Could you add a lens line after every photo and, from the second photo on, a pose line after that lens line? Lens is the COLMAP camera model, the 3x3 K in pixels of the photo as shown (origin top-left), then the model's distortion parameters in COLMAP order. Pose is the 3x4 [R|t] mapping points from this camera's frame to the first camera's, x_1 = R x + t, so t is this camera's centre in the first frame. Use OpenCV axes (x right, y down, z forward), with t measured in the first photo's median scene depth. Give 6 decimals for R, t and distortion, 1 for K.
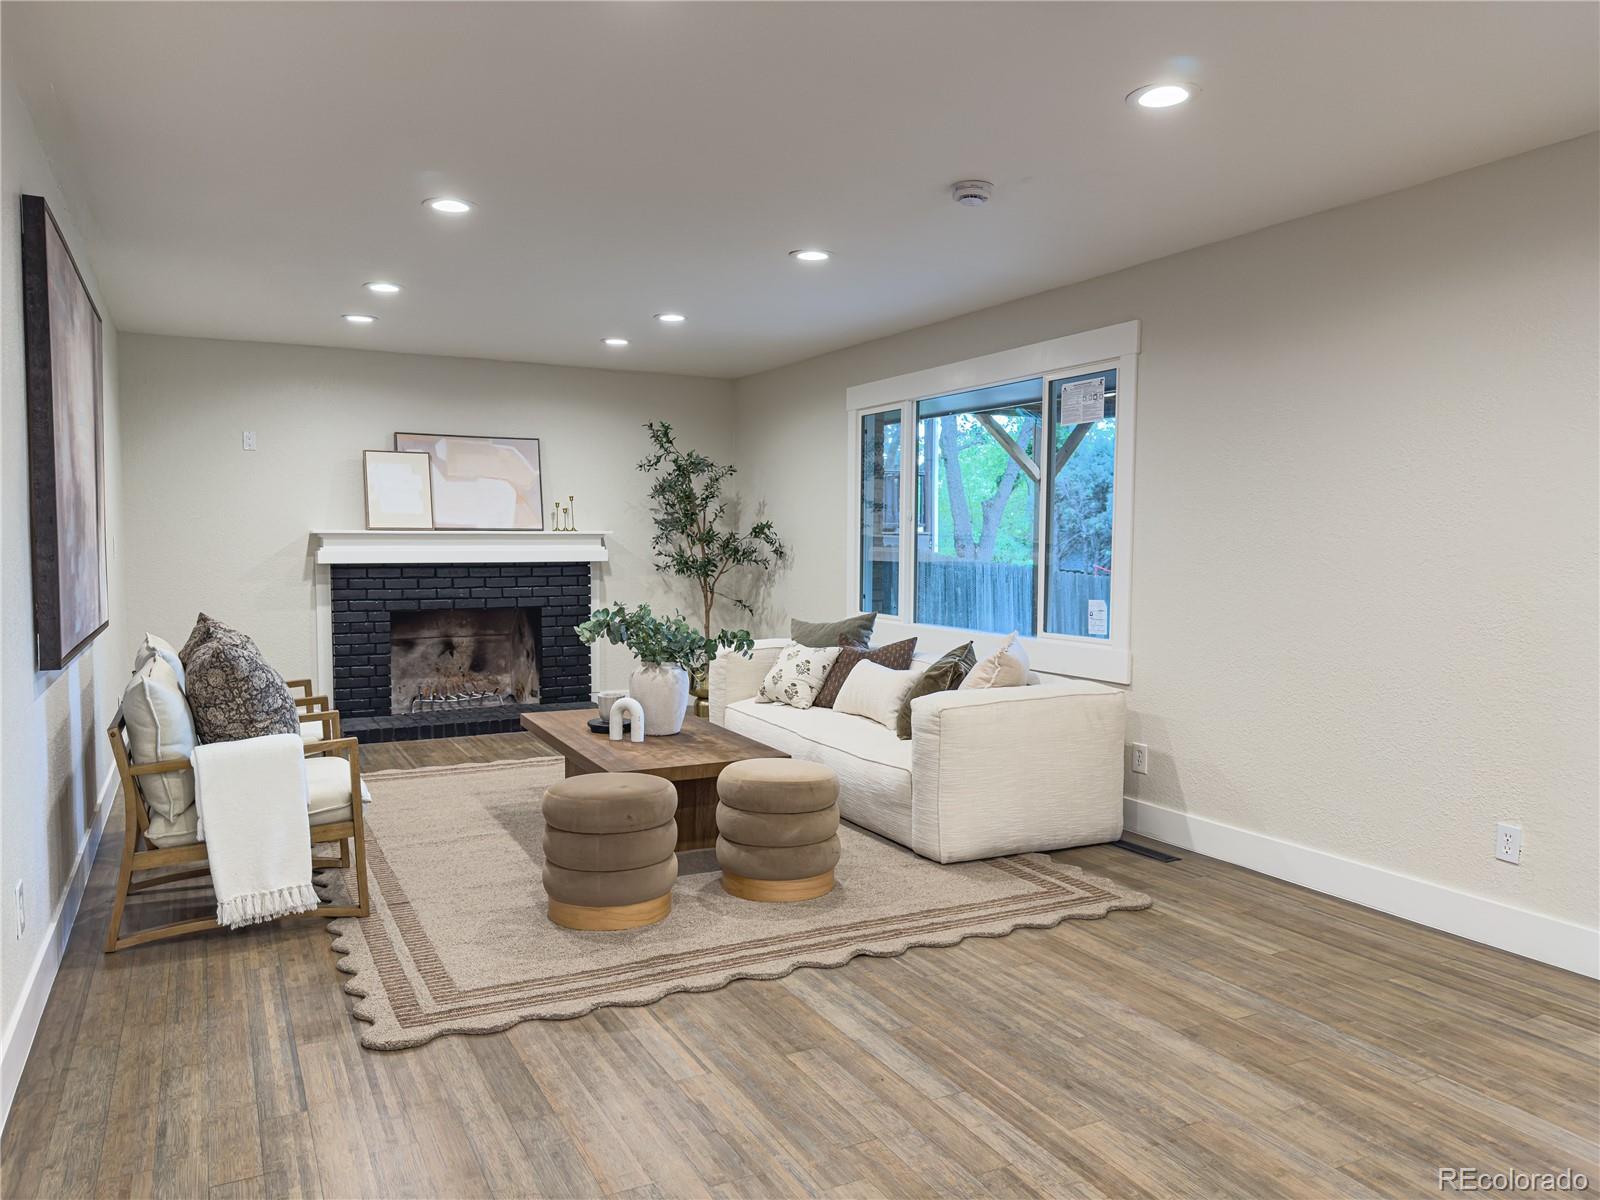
lens RADIAL K [[1142.6, 0, 839.0], [0, 1142.6, 619.9], [0, 0, 1]] dist [-0.010464, 0.009854]
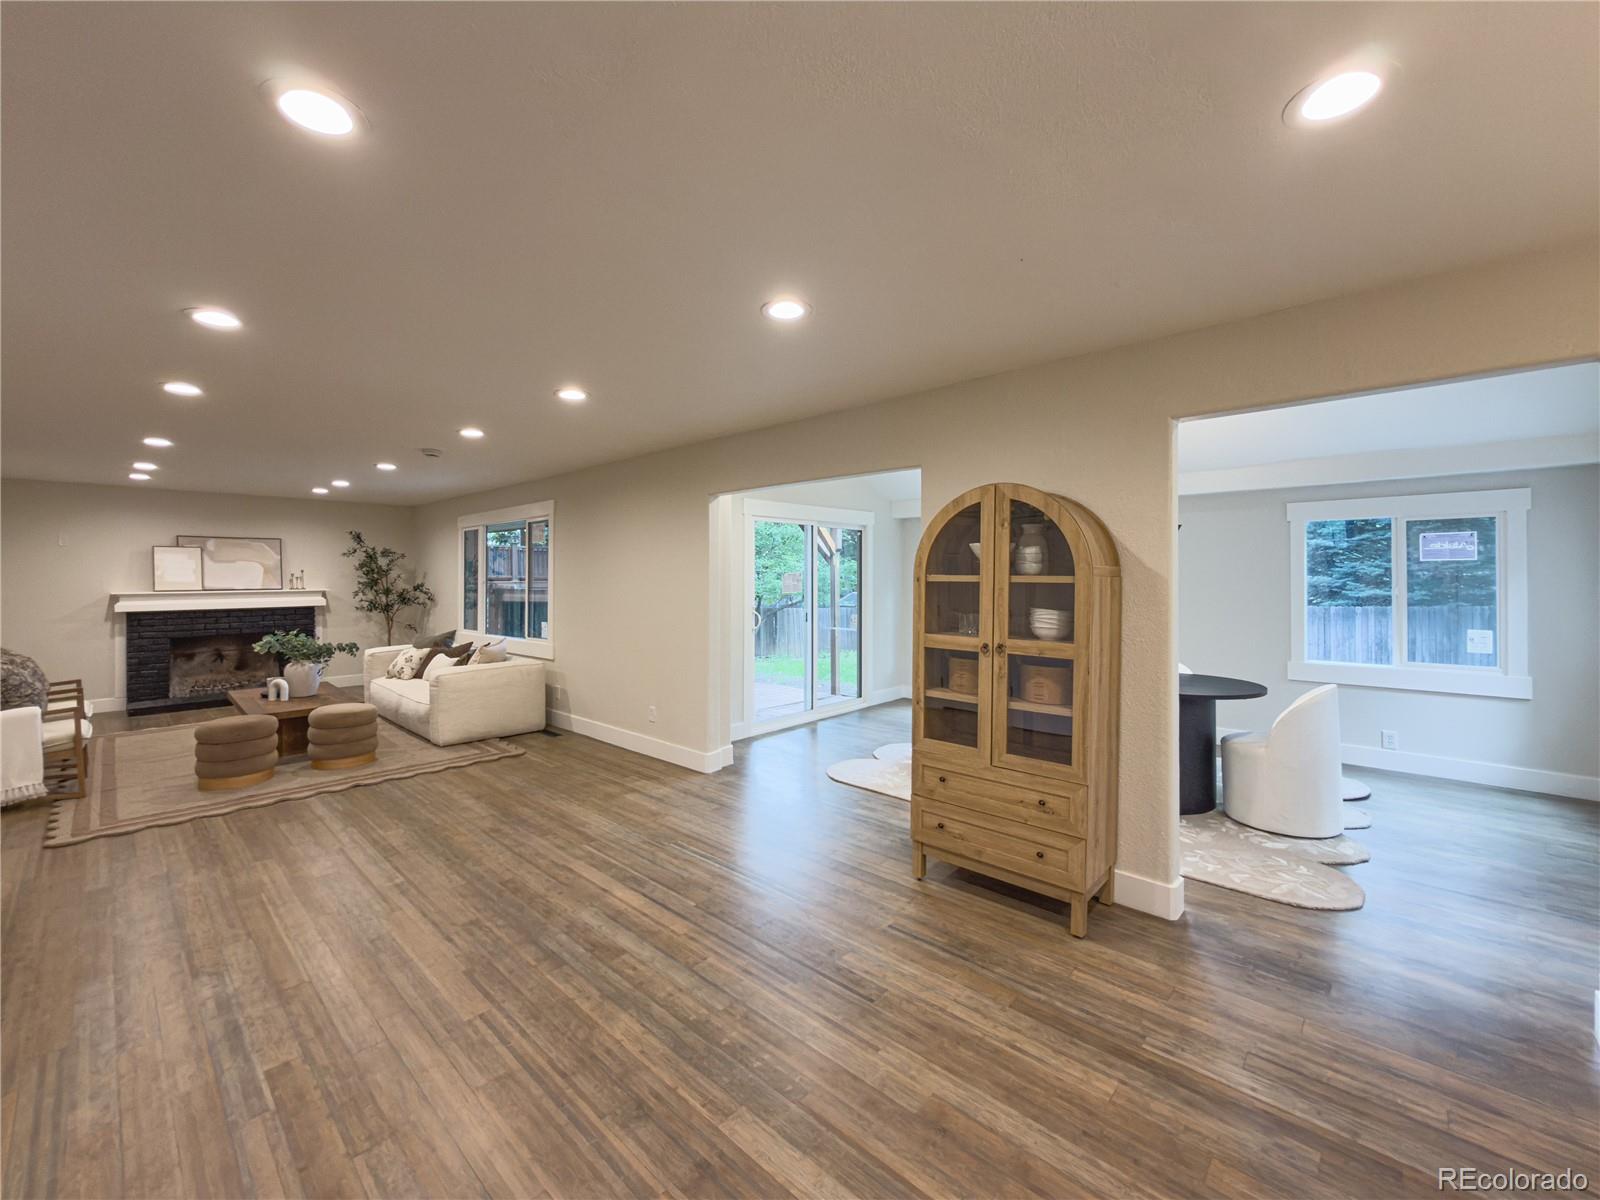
lens RADIAL K [[643.2, 0, 802.9], [0, 643.2, 581.3], [0, 0, 1]] dist [0.000936, -0.000030]
pose [[0.947559, -0.012480, 0.319337, 0.304014], [0.033084, 0.997699, -0.059179, -0.005790], [-0.317864, 0.066640, 0.945791, -0.350821]]
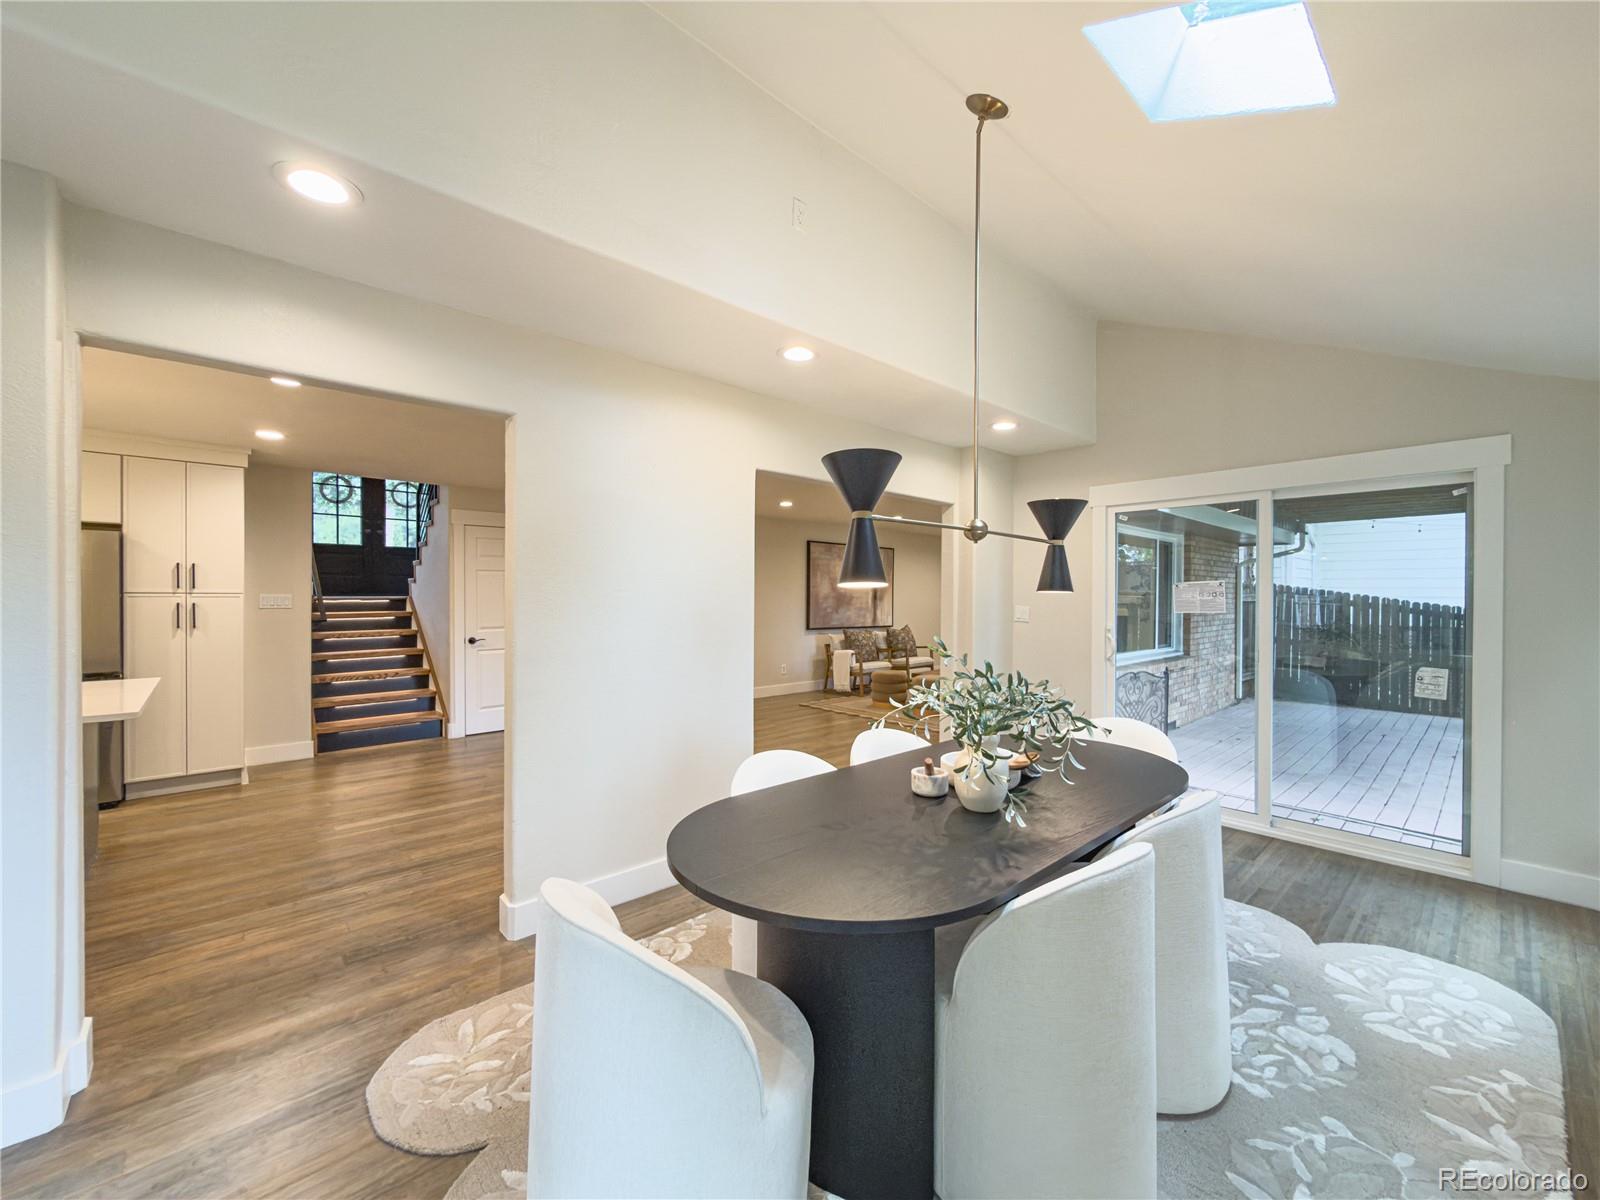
lens RADIAL K [[643.2, 0, 793.7], [0, 643.2, 599.7], [0, 0, 1]] dist [0.000936, -0.000030]
pose [[0.236659, -0.002296, -0.971590, 1.304211], [-0.071423, 0.997251, -0.019754, -0.020350], [0.968964, 0.074069, 0.235844, 0.149962]]
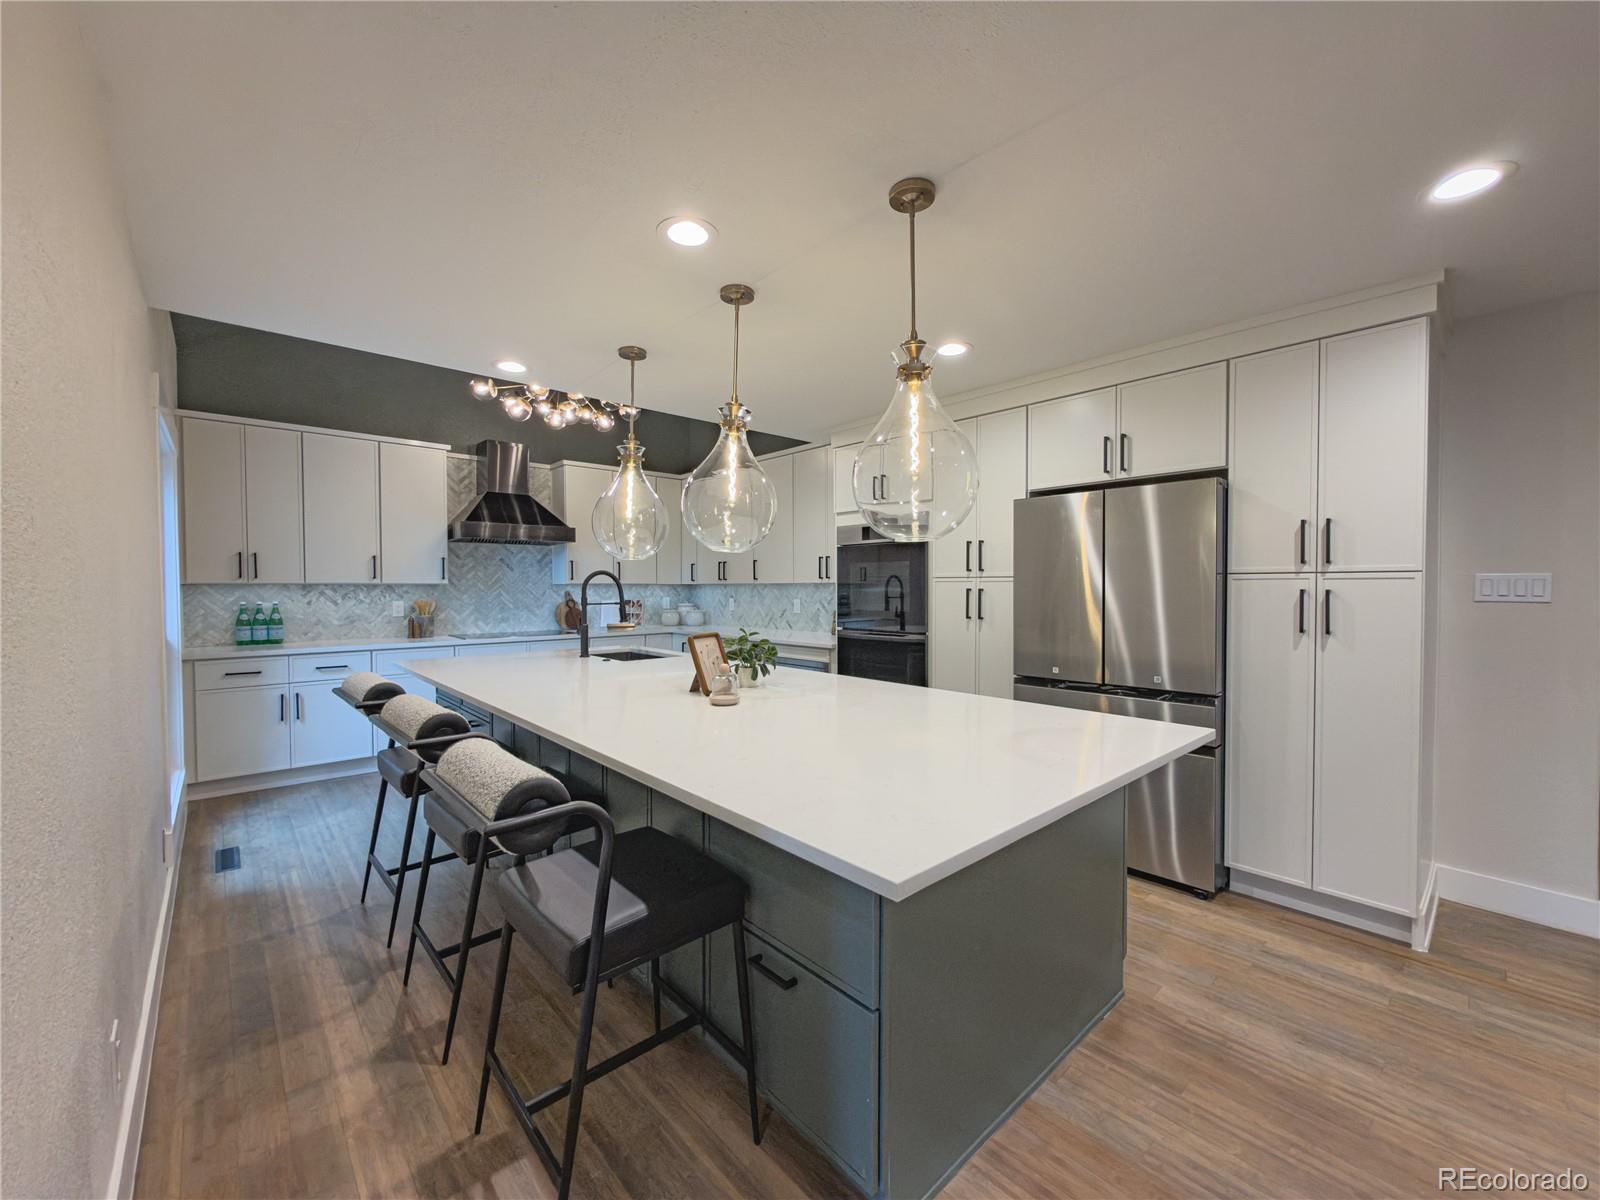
lens RADIAL K [[643.2, 0, 799.6], [0, 643.2, 598.8], [0, 0, 1]] dist [0.000936, -0.000030]
pose [[-0.972906, 0.002982, -0.231180, 0.767272], [-0.018567, 0.995679, 0.090983, -0.005154], [0.230453, 0.092811, -0.968647, -0.050791]]
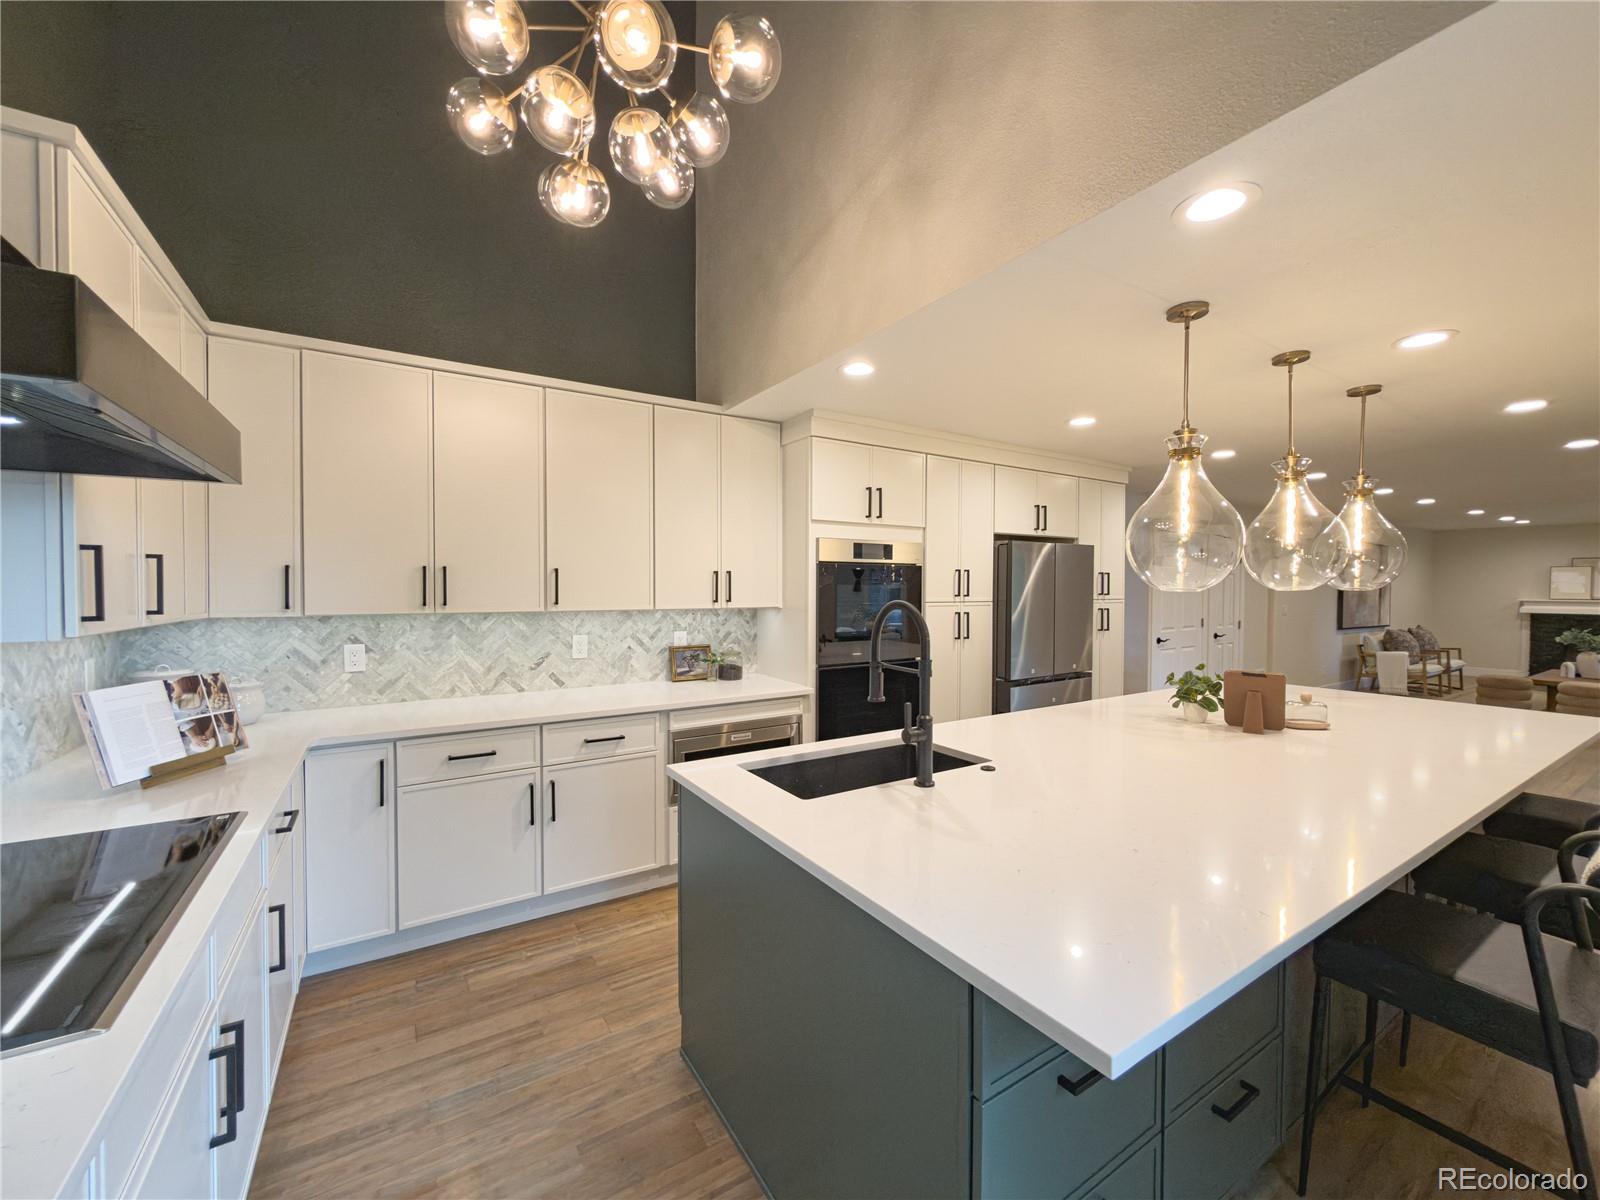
lens RADIAL K [[643.2, 0, 801.8], [0, 643.2, 598.7], [0, 0, 1]] dist [0.000936, -0.000030]
pose [[0.068176, 0.013163, -0.997586, 1.196770], [-0.074586, 0.997182, 0.008060, 0.036816], [0.994881, 0.073856, 0.068966, -0.950923]]
